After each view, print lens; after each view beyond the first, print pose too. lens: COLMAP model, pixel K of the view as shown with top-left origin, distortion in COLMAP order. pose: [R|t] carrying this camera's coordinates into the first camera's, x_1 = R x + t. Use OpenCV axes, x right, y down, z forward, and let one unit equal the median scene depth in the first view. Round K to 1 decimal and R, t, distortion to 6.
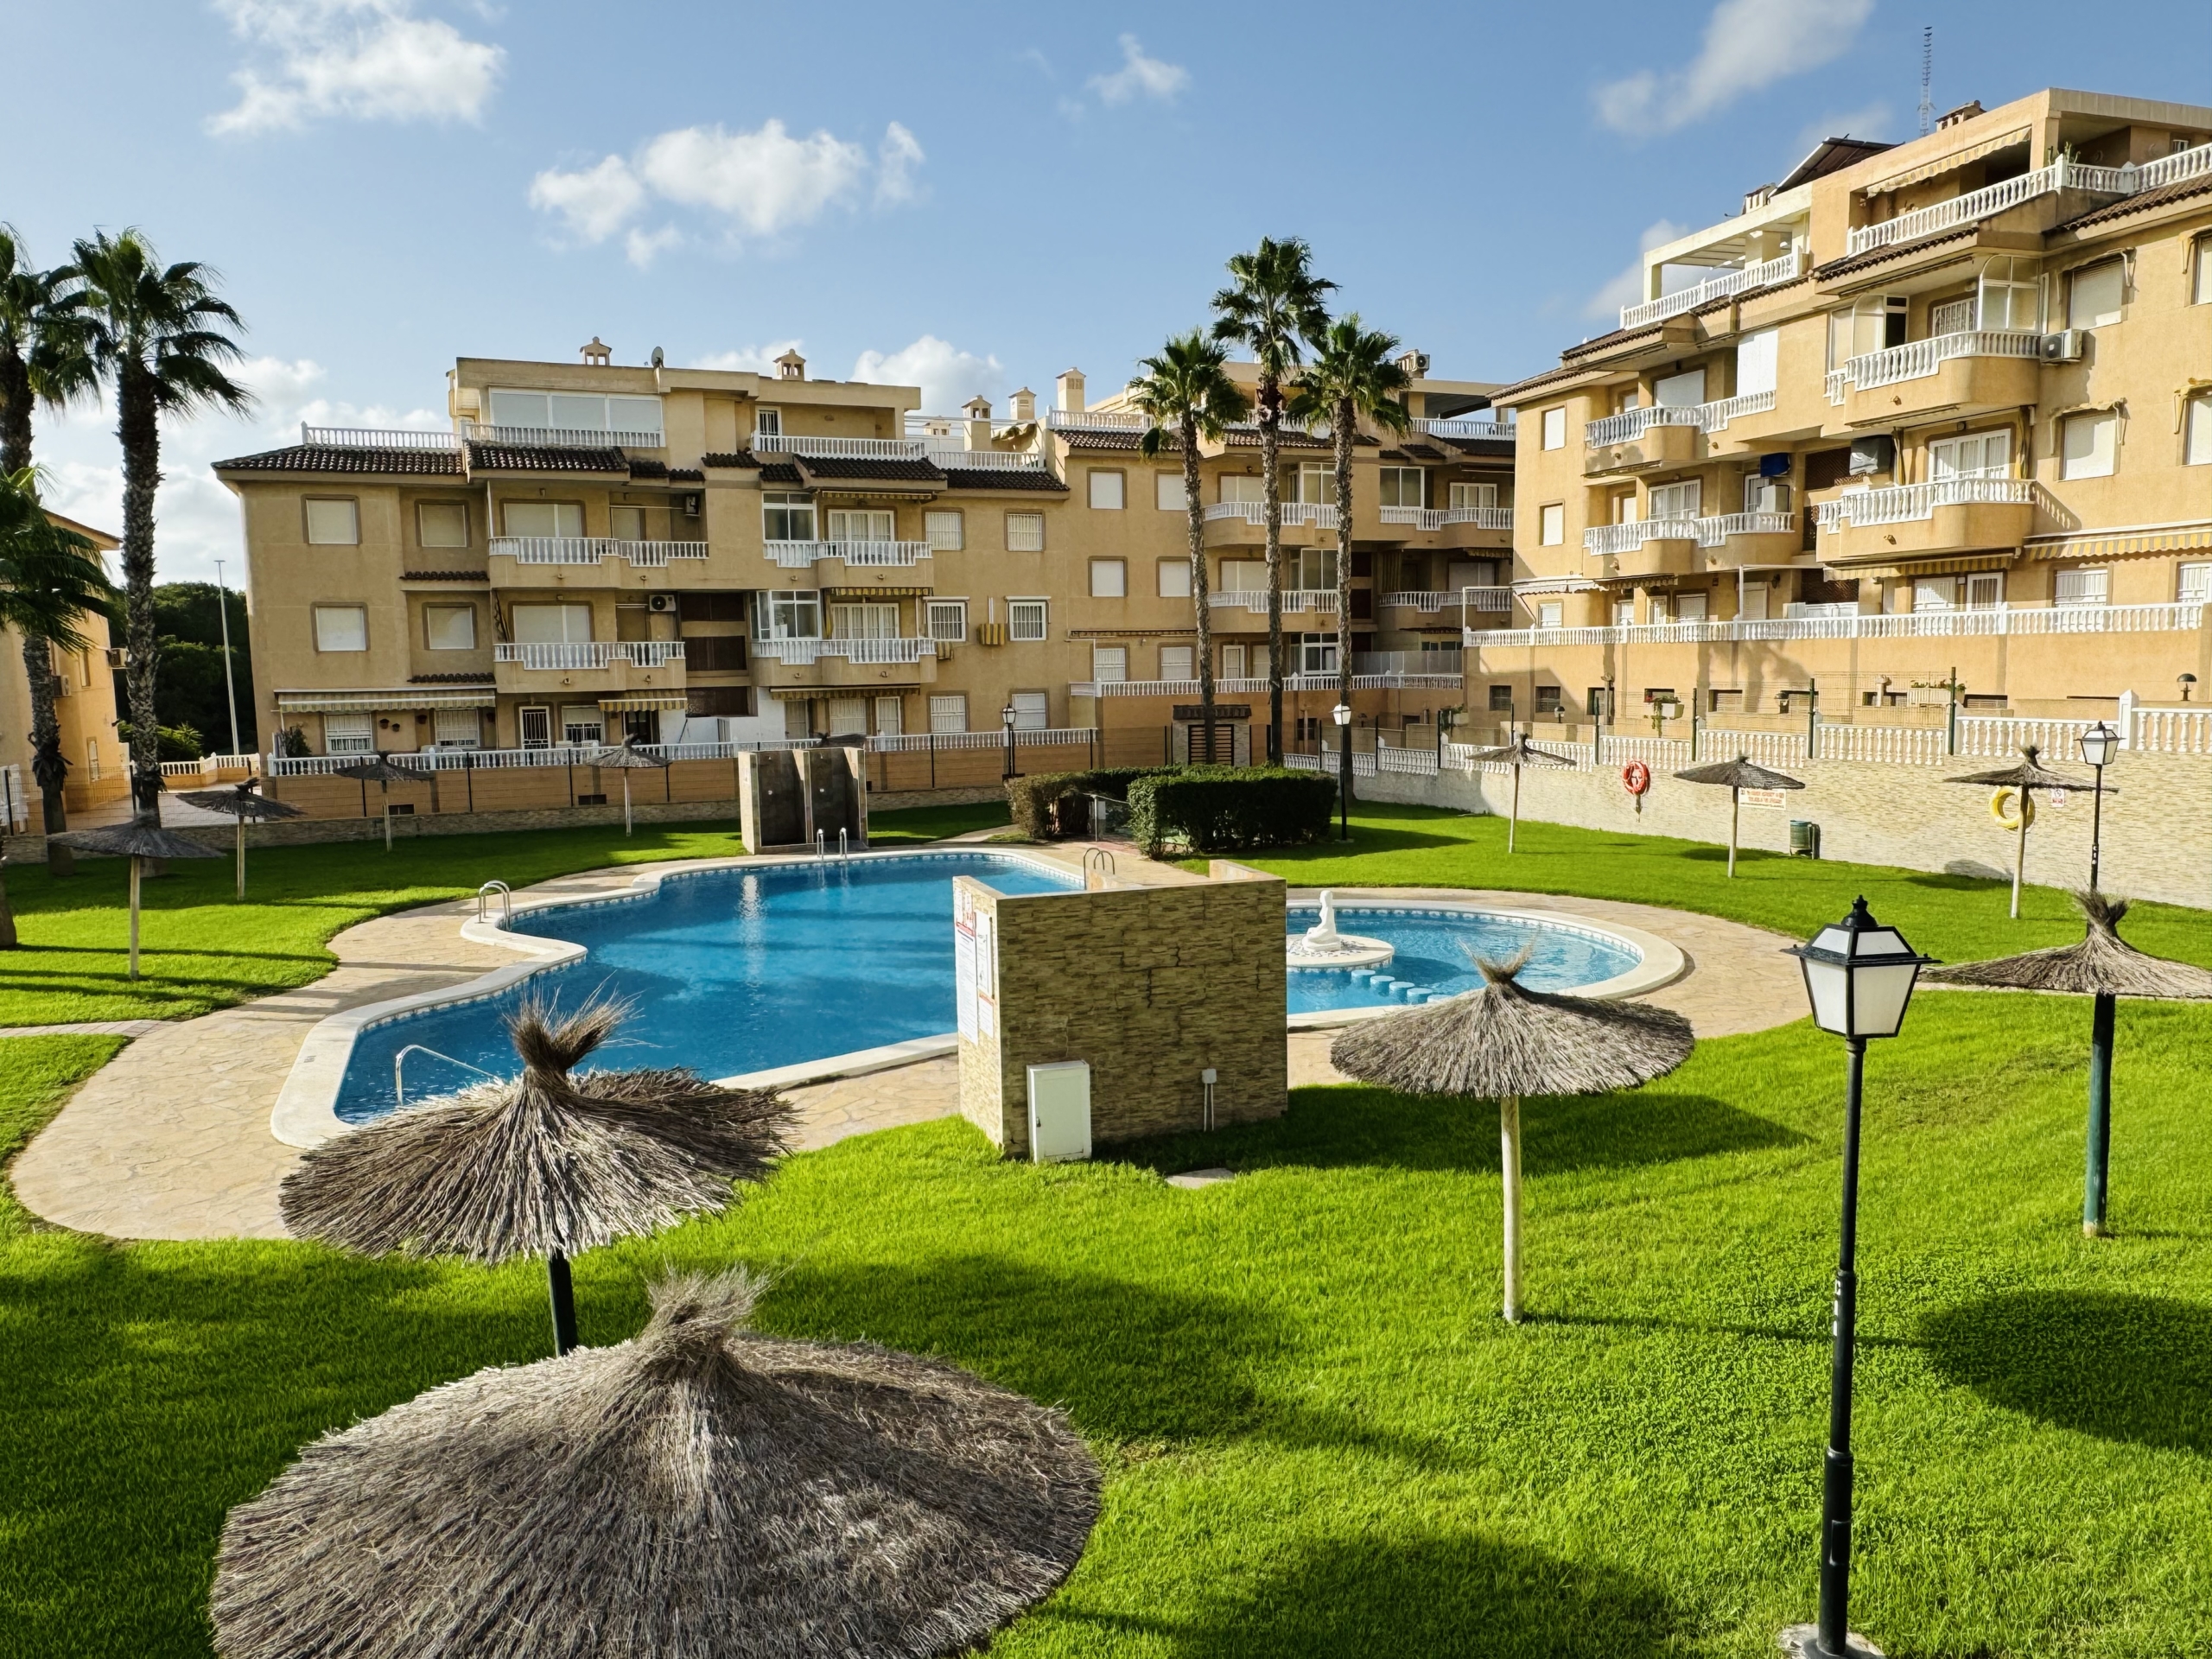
lens RADIAL K [[1564.4, 0, 1122.0], [0, 1564.4, 837.8], [0, 0, 1]] dist [0.056563, -0.062190]
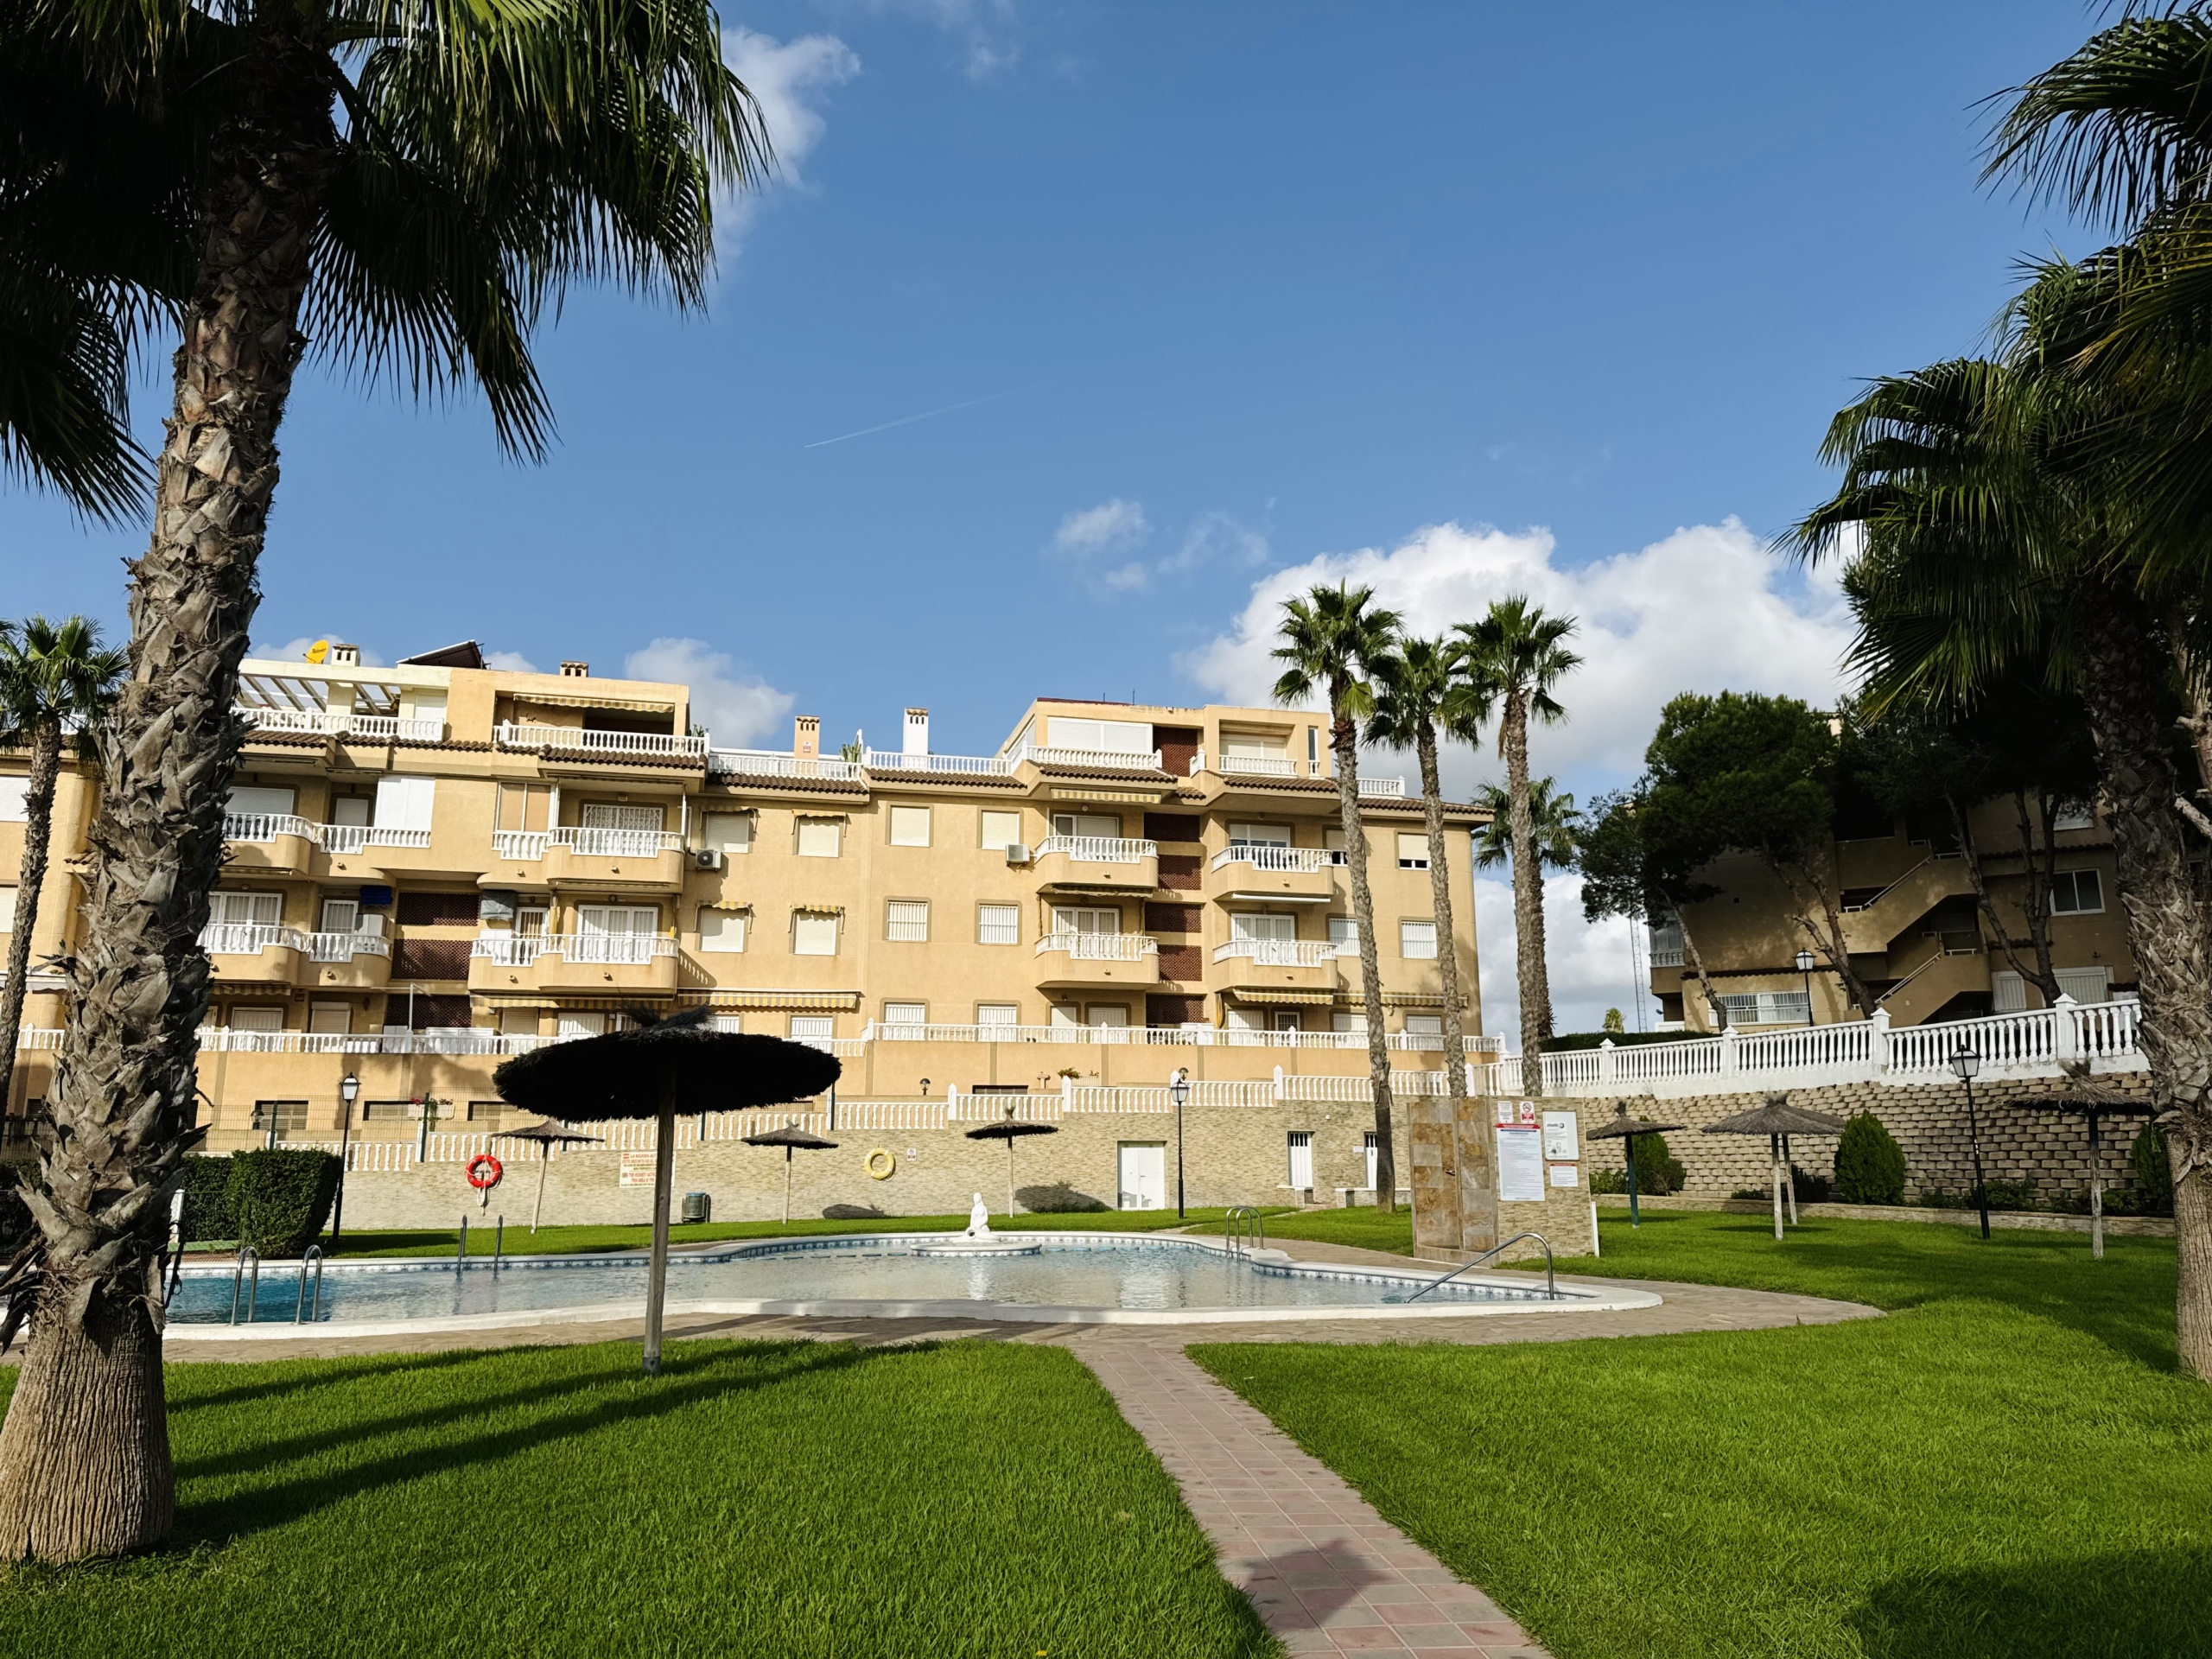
lens RADIAL K [[1564.4, 0, 1133.7], [0, 1564.4, 831.7], [0, 0, 1]] dist [0.056563, -0.062190]
pose [[0.065191, 0.230358, 0.970920, -0.684588], [0.122383, 0.963799, -0.236886, 0.043378], [-0.990340, 0.134267, 0.034639, 0.512367]]
